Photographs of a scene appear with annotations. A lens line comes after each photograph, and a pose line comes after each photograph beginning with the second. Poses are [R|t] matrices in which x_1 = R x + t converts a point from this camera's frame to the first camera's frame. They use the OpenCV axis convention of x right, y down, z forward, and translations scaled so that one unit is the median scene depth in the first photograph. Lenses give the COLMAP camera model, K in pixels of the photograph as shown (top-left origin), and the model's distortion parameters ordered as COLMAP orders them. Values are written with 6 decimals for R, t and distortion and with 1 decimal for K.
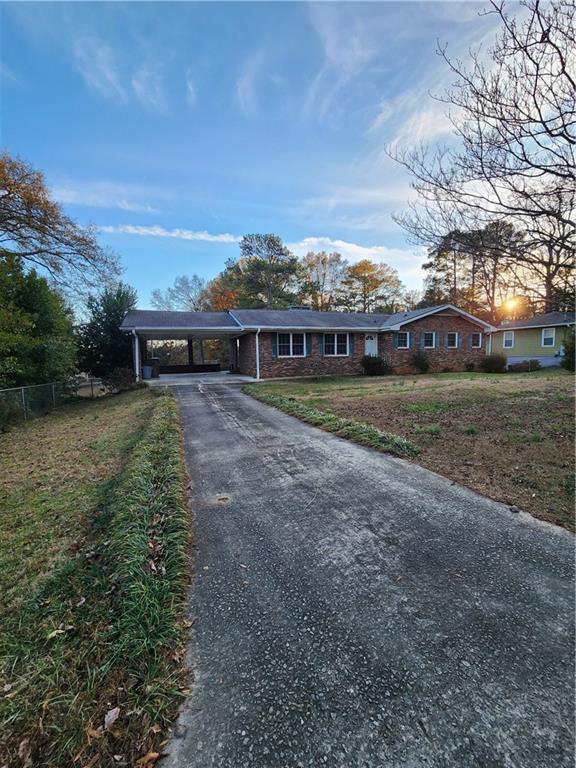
lens RADIAL K [[317.4, 0, 294.0], [0, 317.4, 381.1], [0, 0, 1]] dist [0.000295, 0.000195]
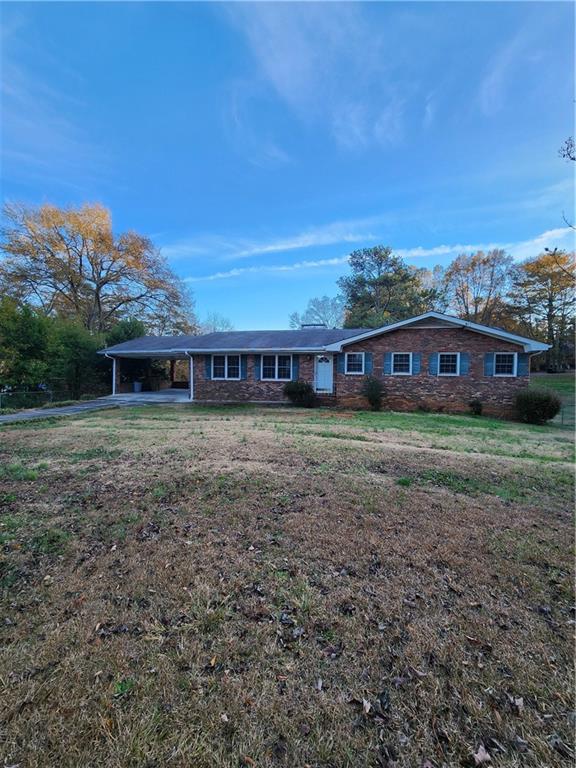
lens RADIAL K [[317.4, 0, 294.0], [0, 317.4, 381.1], [0, 0, 1]] dist [0.000295, 0.000195]
pose [[0.826410, 0.044041, -0.561344, 0.663146], [-0.073352, 0.996861, -0.029778, -0.053515], [0.558271, 0.065784, 0.827047, 0.287437]]
